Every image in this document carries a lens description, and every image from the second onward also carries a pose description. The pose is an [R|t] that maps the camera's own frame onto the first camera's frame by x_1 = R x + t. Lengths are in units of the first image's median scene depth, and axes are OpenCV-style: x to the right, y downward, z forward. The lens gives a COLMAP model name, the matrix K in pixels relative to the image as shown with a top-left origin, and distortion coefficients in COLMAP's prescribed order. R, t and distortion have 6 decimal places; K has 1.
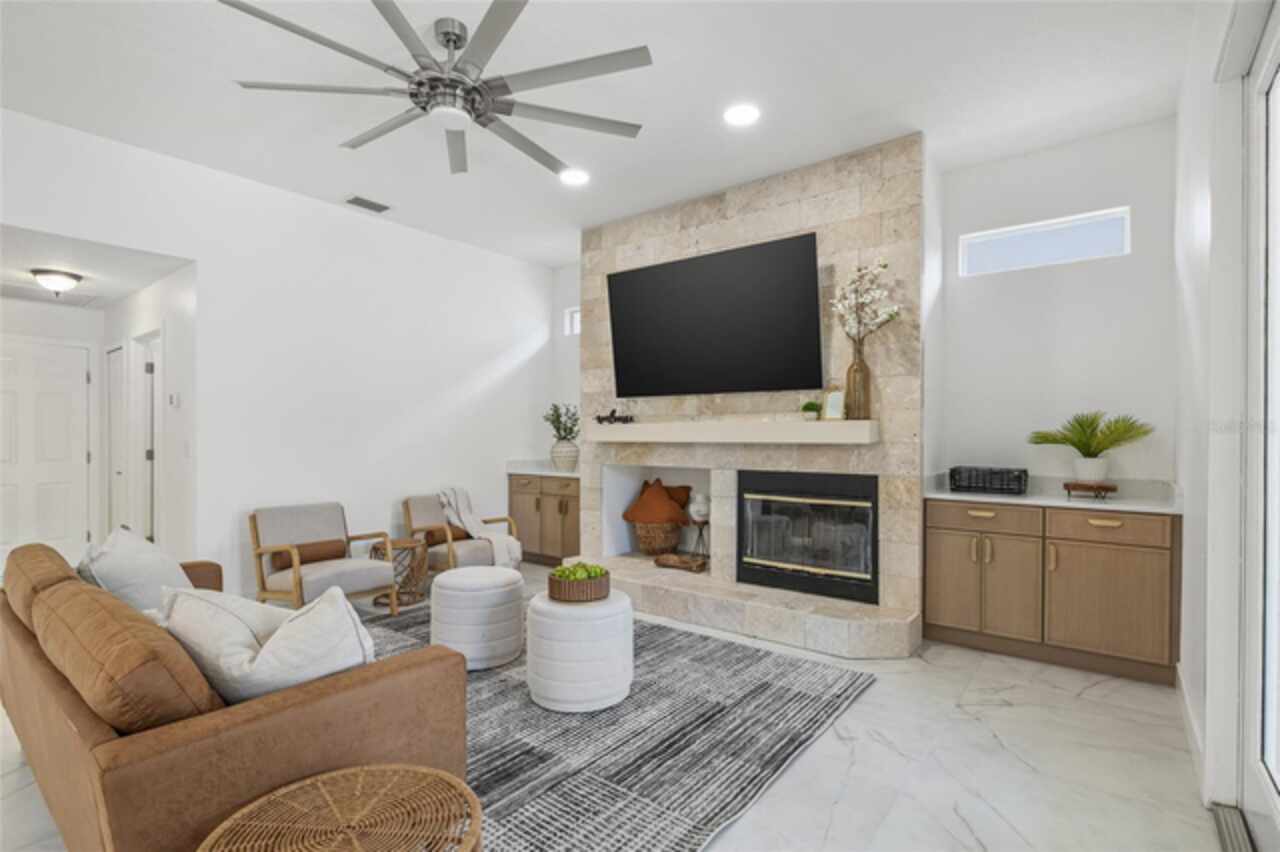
lens RADIAL K [[620.4, 0, 633.1], [0, 620.4, 437.7], [0, 0, 1]] dist [-0.001079, 0.000021]
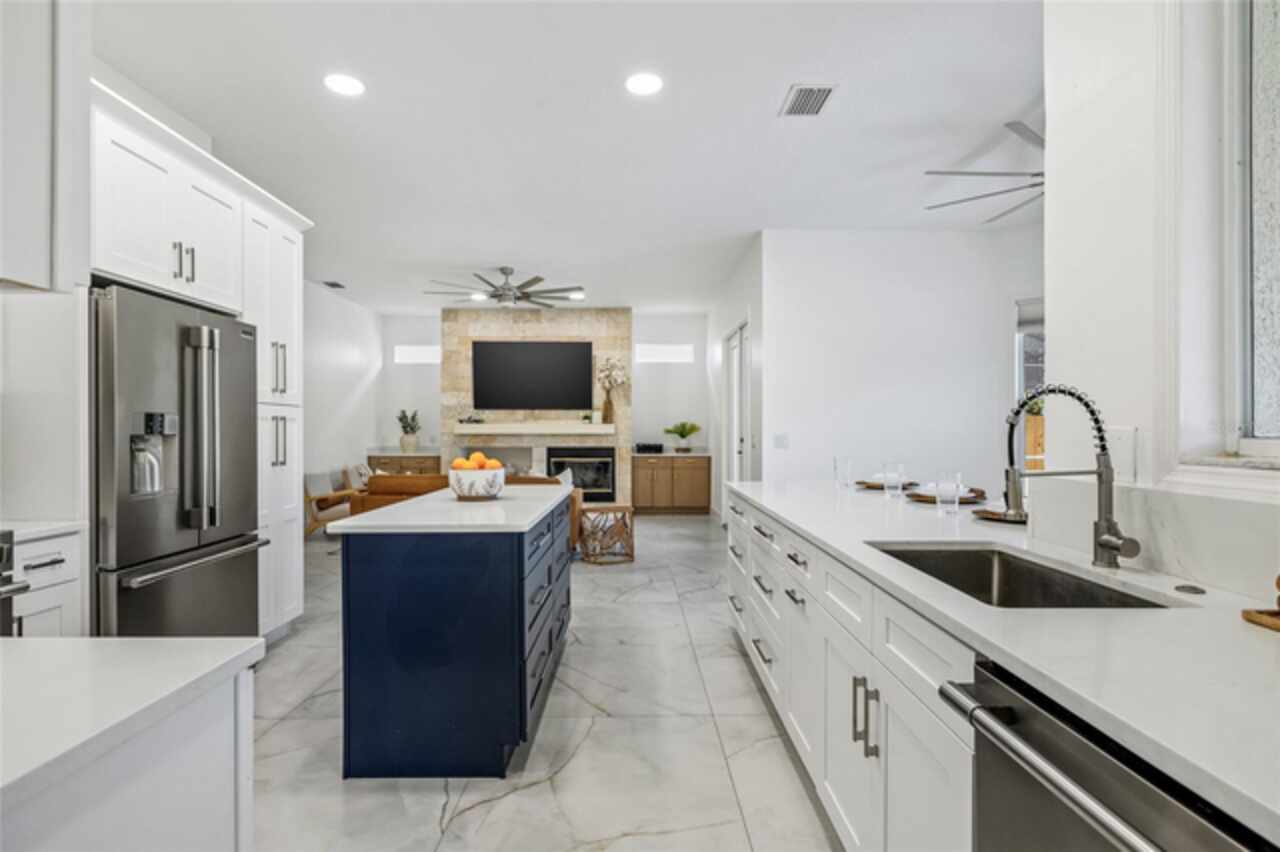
lens RADIAL K [[641.4, 0, 636.2], [0, 641.4, 434.2], [0, 0, 1]] dist [-0.001396, -0.000035]
pose [[0.781266, -0.001681, 0.624196, -1.062497], [0.003235, 0.999994, -0.001356, 0.015186], [-0.624190, 0.003079, 0.781267, -0.961083]]
